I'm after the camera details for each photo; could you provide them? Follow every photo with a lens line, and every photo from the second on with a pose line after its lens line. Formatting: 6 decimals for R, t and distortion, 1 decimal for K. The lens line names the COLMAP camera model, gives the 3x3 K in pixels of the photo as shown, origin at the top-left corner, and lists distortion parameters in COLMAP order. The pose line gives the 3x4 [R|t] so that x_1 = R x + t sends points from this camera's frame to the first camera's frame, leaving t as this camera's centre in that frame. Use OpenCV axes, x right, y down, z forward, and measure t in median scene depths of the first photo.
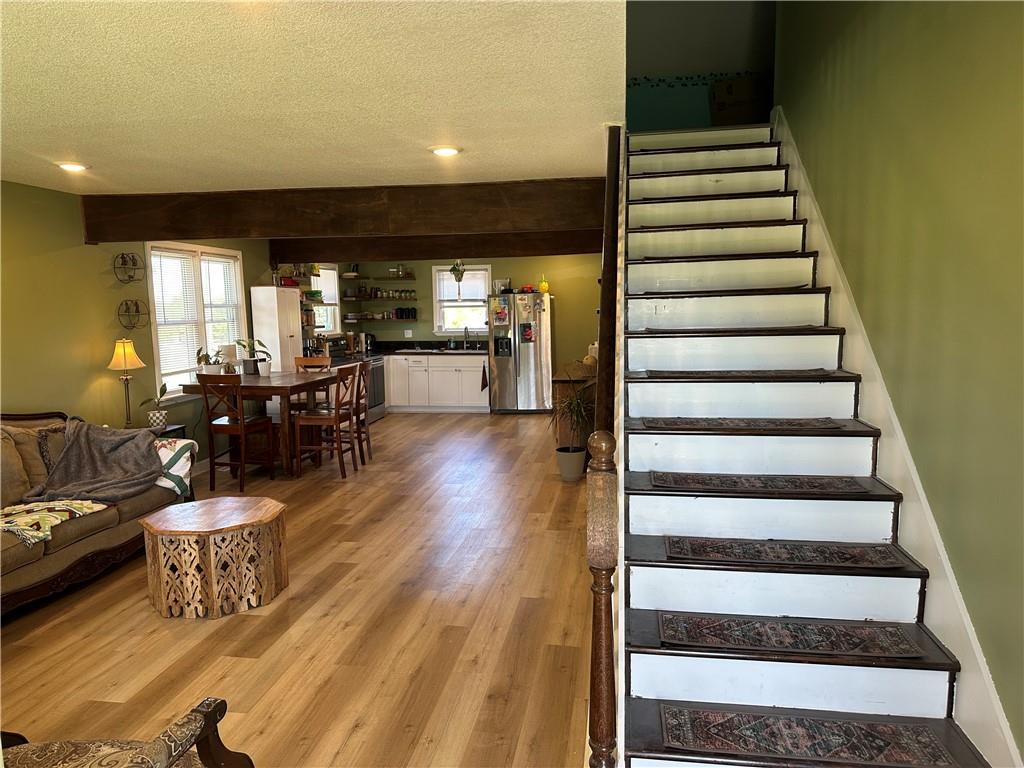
lens RADIAL K [[713.8, 0, 513.9], [0, 713.8, 393.9], [0, 0, 1]] dist [0.073212, -0.091470]
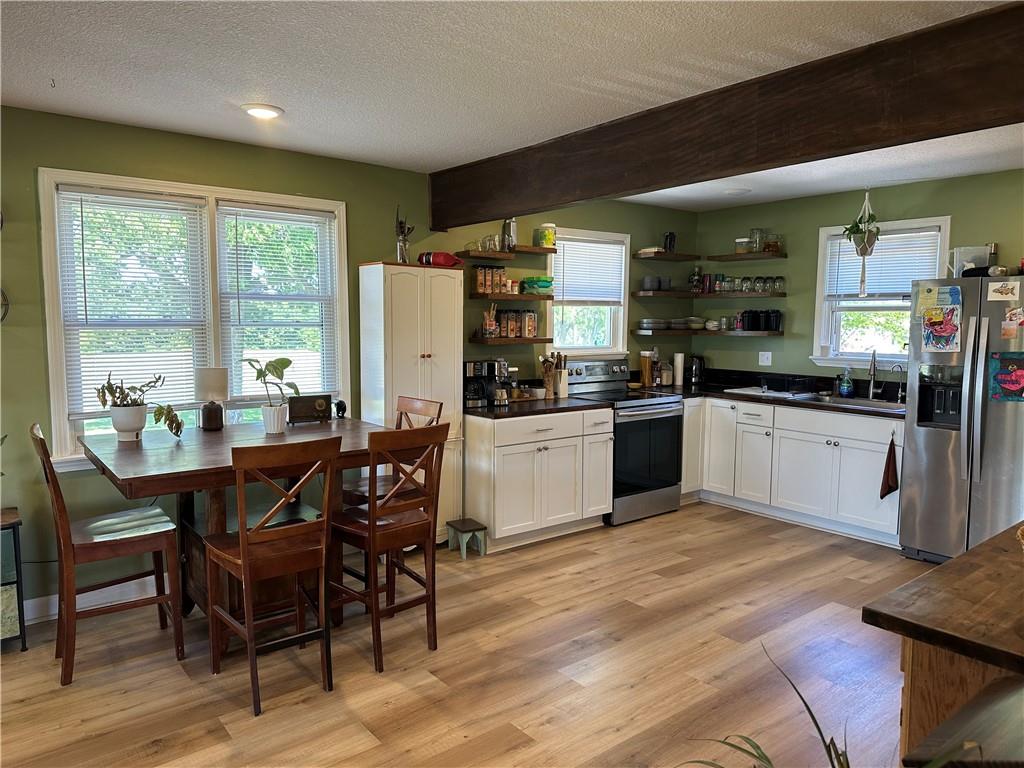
lens RADIAL K [[713.8, 0, 518.9], [0, 713.8, 385.2], [0, 0, 1]] dist [0.073212, -0.091470]
pose [[0.735583, 0.086777, -0.671853, 0.141604], [-0.101669, 0.994670, 0.017159, -0.096705], [0.669762, 0.055684, 0.740485, 0.841446]]
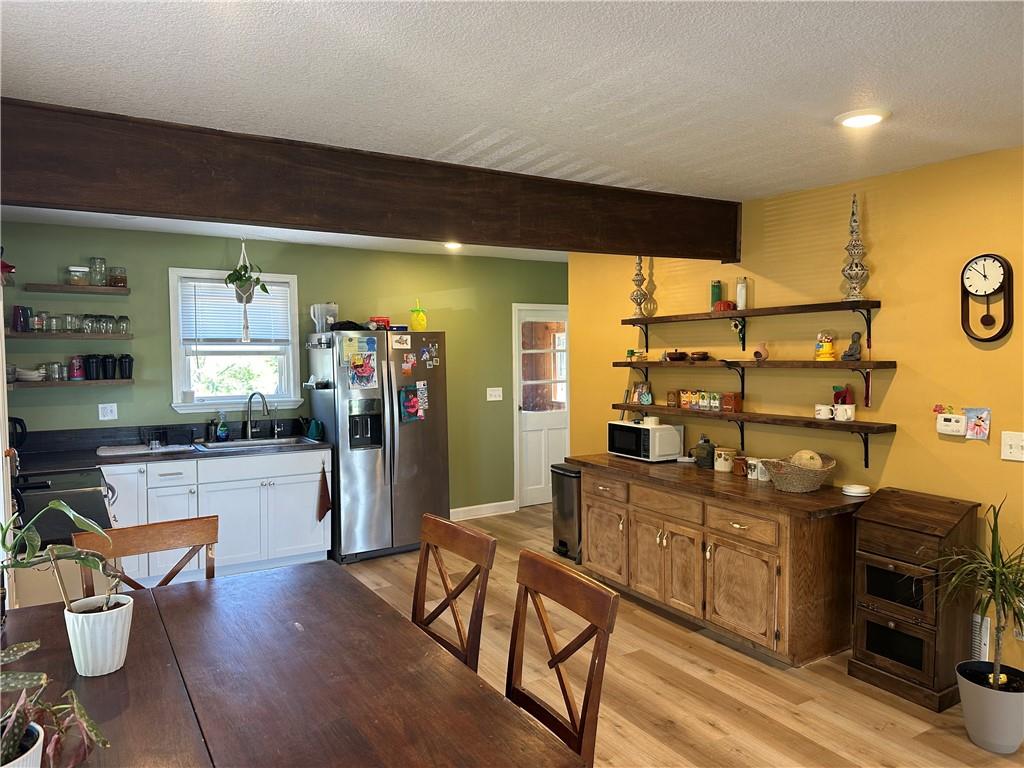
lens RADIAL K [[713.8, 0, 496.9], [0, 713.8, 397.8], [0, 0, 1]] dist [0.073212, -0.091470]
pose [[0.759152, -0.028392, 0.650294, -0.455702], [0.069901, 0.996827, -0.038081, -0.102919], [-0.647149, 0.074365, 0.758728, 0.869186]]
